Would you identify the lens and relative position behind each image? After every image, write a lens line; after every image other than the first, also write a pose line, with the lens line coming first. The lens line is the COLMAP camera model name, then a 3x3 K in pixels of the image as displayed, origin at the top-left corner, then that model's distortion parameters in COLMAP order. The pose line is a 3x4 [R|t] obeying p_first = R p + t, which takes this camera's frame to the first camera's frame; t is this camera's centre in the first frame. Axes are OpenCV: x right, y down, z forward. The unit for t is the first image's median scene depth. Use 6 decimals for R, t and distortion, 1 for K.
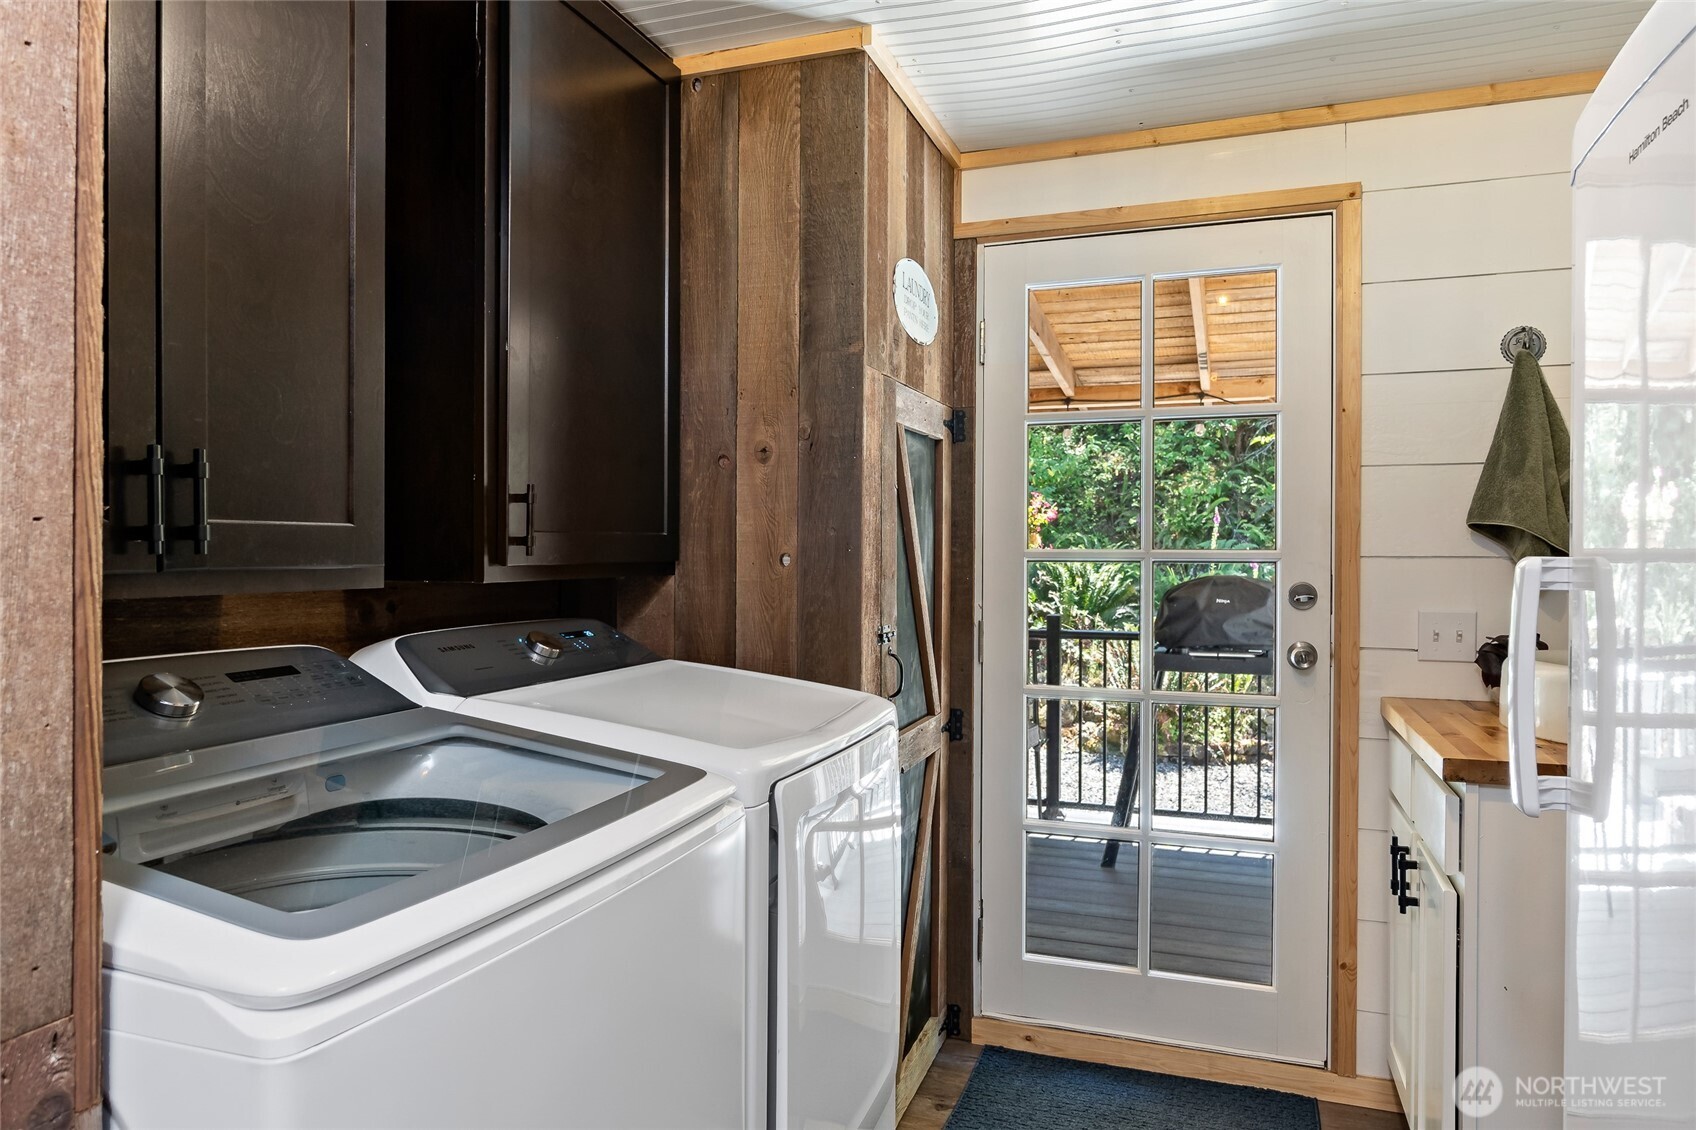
lens RADIAL K [[1081.9, 0, 848.0], [0, 1081.9, 565.0], [0, 0, 1]] dist [0.001386, -0.000094]
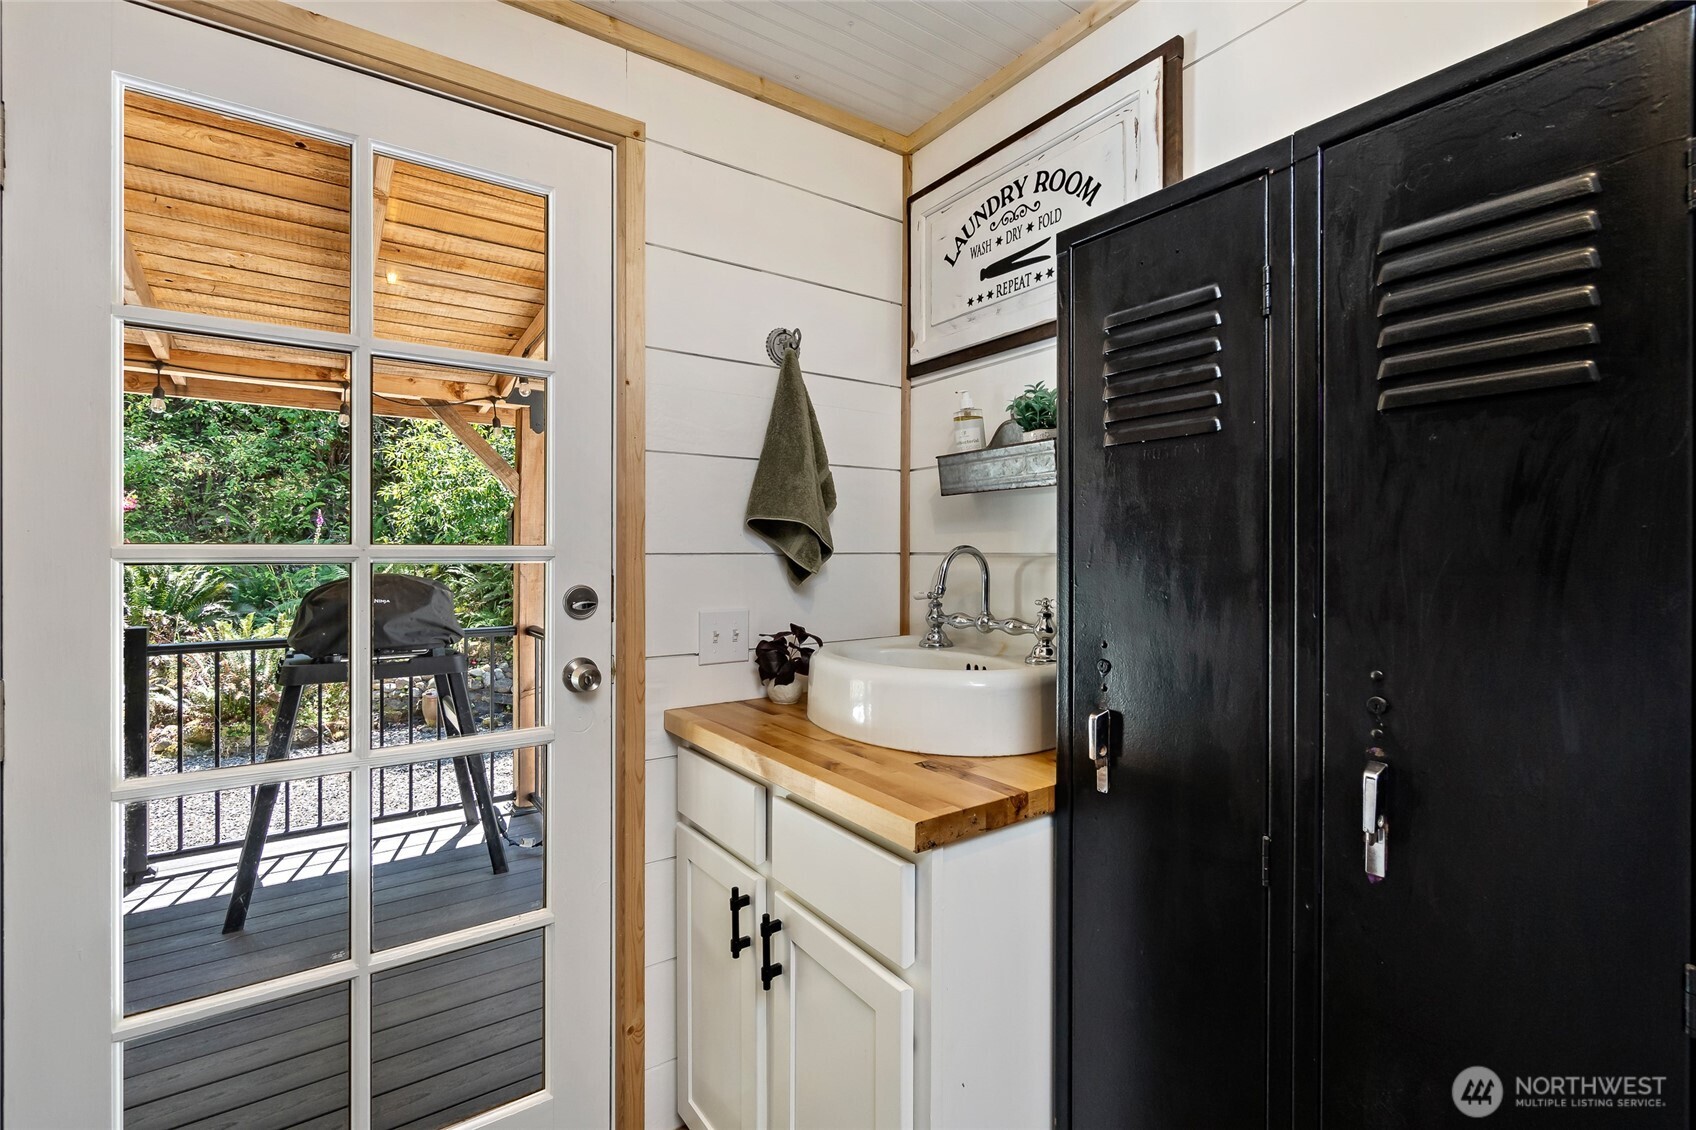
lens RADIAL K [[750.8, 0, 841.7], [0, 750.8, 552.5], [0, 0, 1]] dist [-0.001816, -0.000061]
pose [[0.570650, -0.003683, 0.821185, 0.037538], [0.010799, 0.999937, -0.003020, -0.002903], [-0.821122, 0.010592, 0.570654, 0.295703]]
